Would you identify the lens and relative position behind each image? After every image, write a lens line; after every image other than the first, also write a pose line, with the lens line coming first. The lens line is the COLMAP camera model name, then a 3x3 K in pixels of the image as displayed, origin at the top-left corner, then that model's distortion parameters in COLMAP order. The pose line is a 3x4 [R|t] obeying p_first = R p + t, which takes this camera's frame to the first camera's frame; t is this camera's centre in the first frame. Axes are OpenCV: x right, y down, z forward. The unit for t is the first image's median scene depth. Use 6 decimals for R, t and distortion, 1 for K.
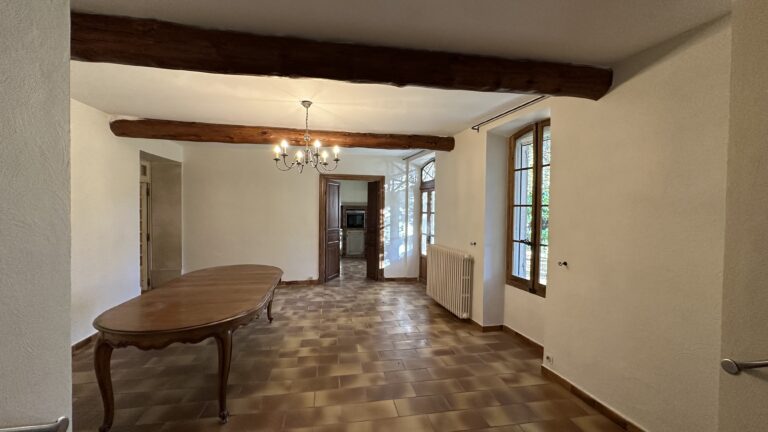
lens RADIAL K [[307.7, 0, 384.3], [0, 307.7, 211.7], [0, 0, 1]] dist [-0.004768, 0.000255]
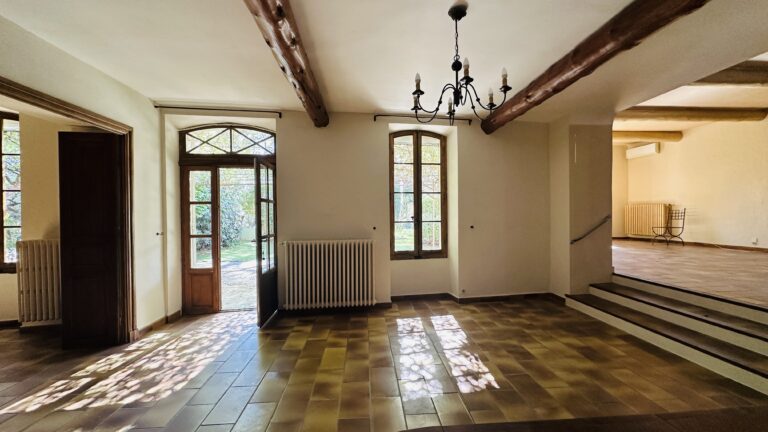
lens RADIAL K [[307.7, 0, 384.6], [0, 307.7, 214.0], [0, 0, 1]] dist [-0.004768, 0.000255]
pose [[0.095705, -0.017546, 0.995255, -0.821451], [0.026492, 0.999535, 0.015074, 0.047259], [-0.995057, 0.024924, 0.096125, 0.985909]]
